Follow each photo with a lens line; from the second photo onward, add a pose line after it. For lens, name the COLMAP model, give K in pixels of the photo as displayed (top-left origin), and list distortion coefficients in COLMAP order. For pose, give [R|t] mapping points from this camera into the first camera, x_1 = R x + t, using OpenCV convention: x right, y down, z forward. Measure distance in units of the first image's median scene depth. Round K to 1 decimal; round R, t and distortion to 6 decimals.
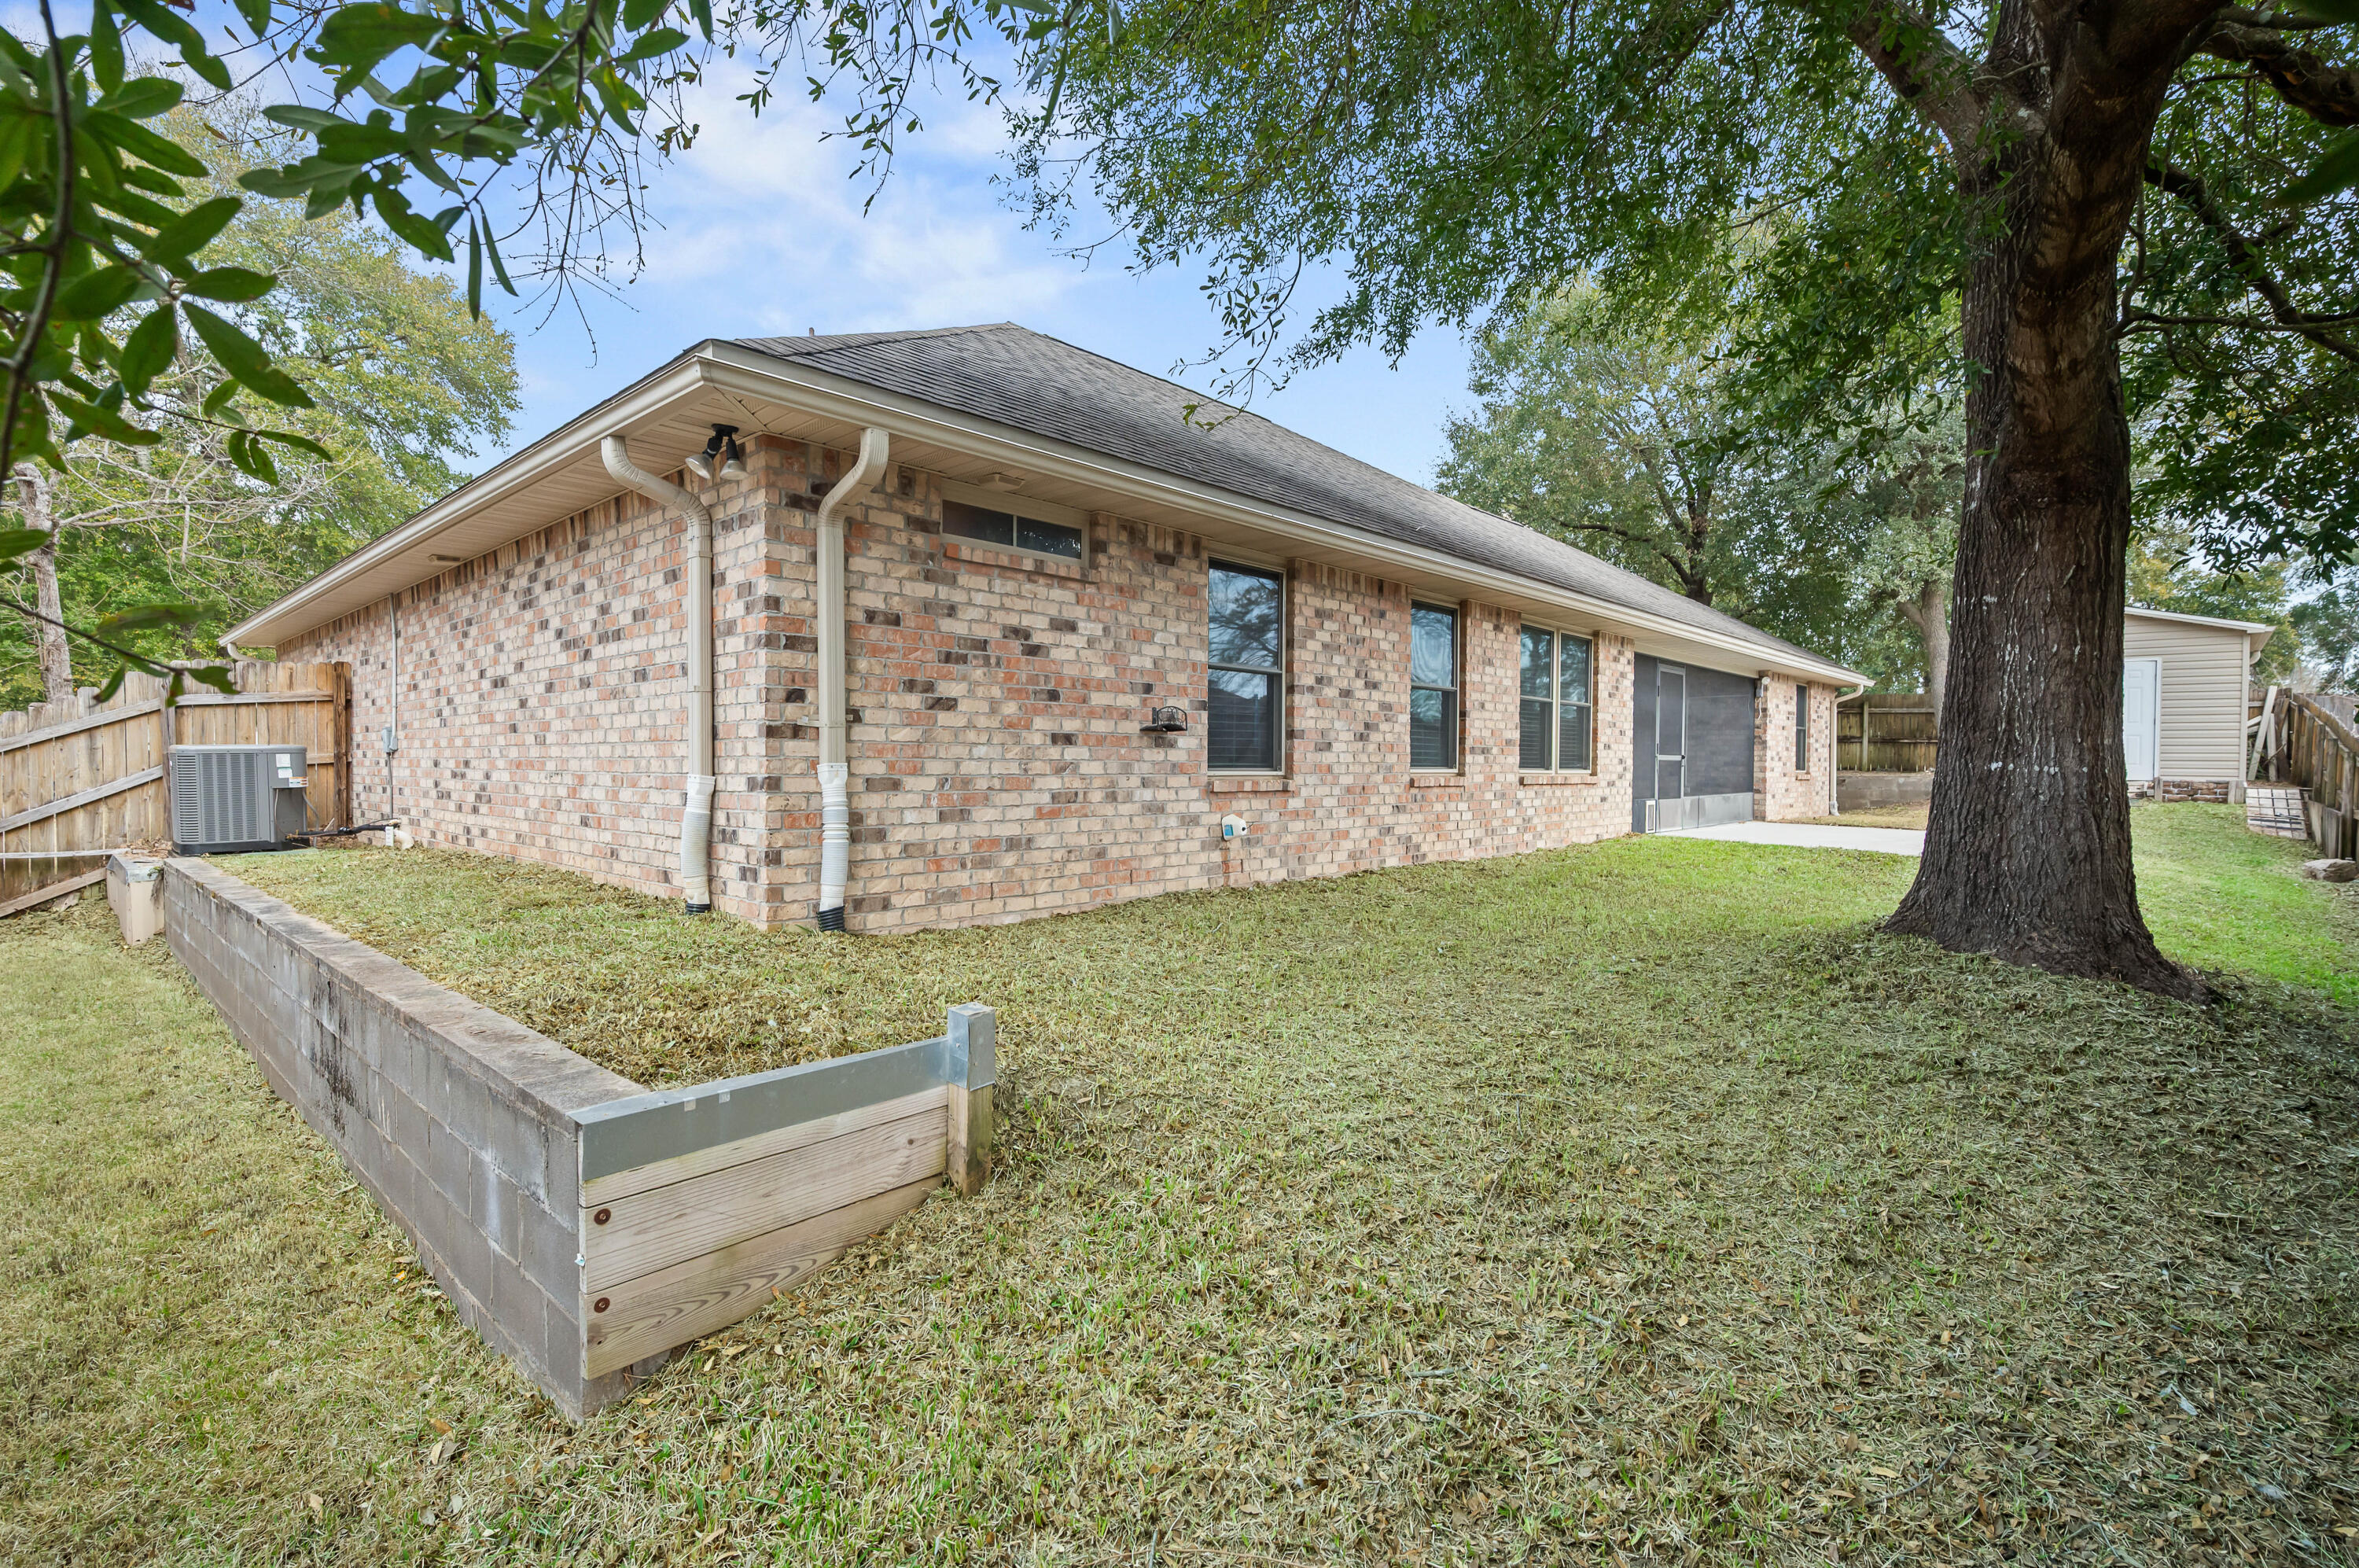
lens RADIAL K [[1074.3, 0, 1194.2], [0, 1074.3, 781.8], [0, 0, 1]] dist [-0.000037, 0.000067]
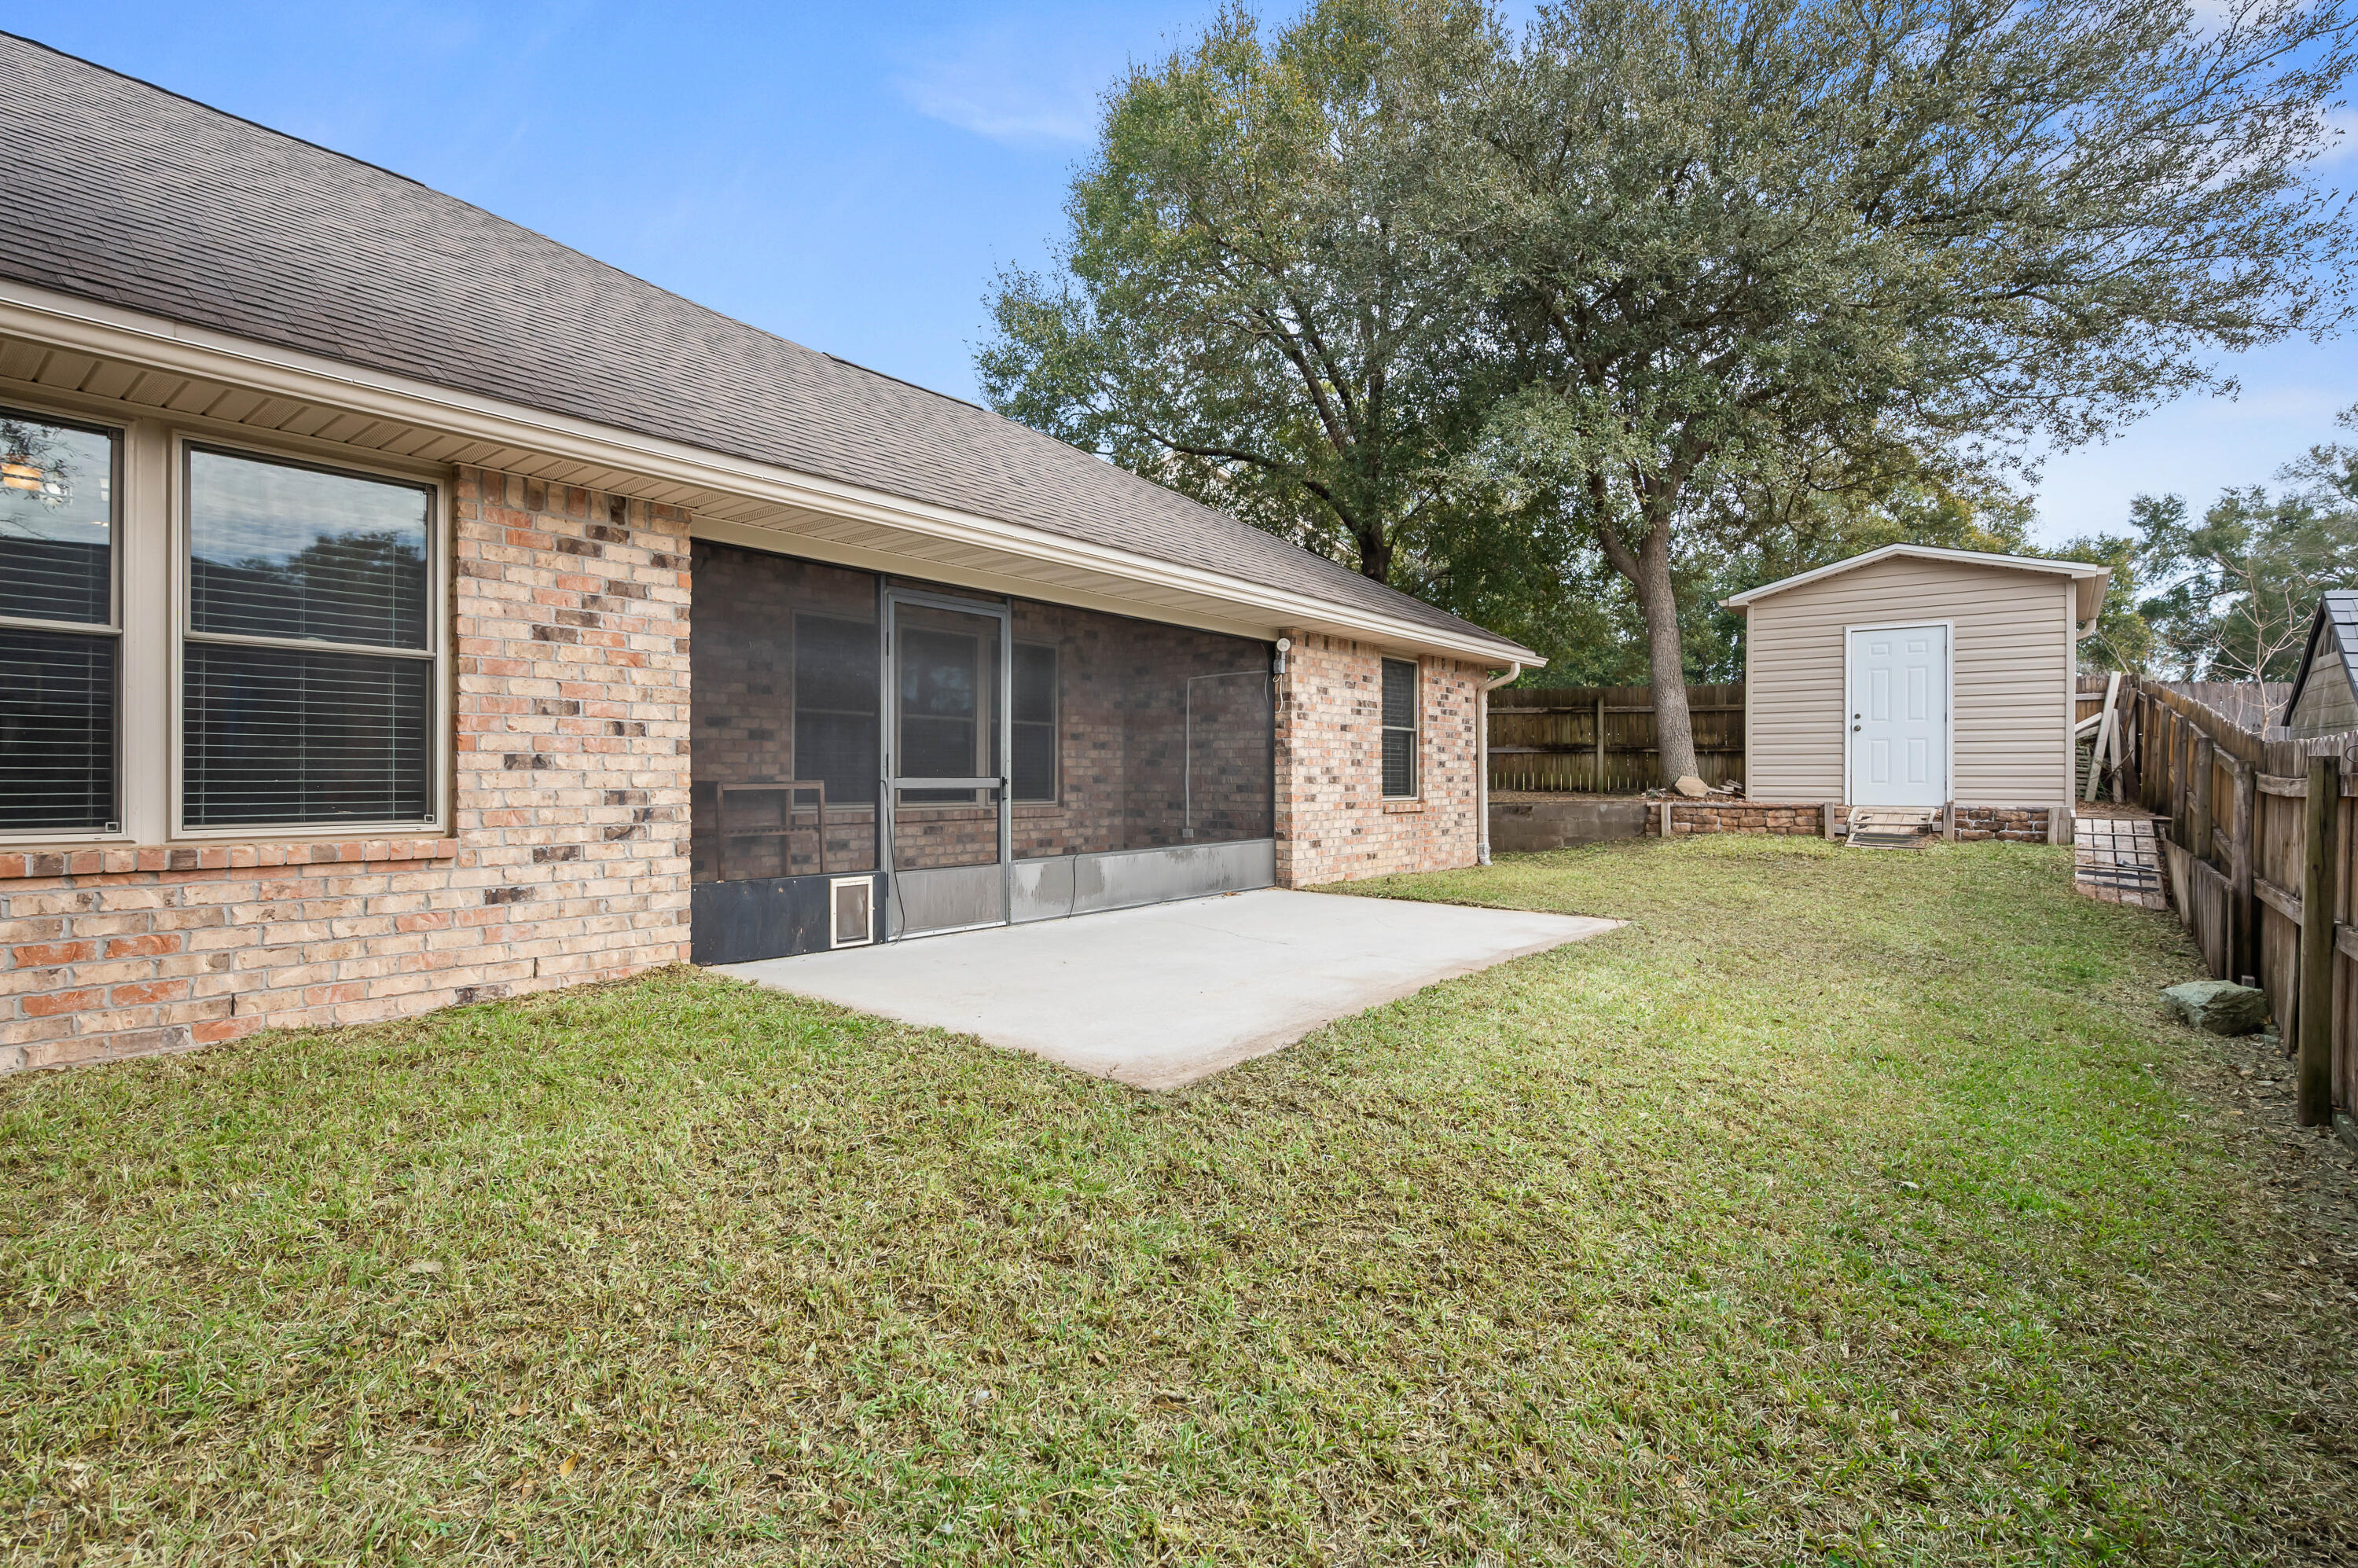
lens RADIAL K [[1092.5, 0, 1182.0], [0, 1092.5, 768.7], [0, 0, 1]] dist [0.000698, 0.000969]
pose [[0.997357, -0.006491, 0.072360, 1.102636], [0.008354, 0.999641, -0.025470, -0.033246], [-0.072169, 0.026008, 0.997053, 1.063904]]
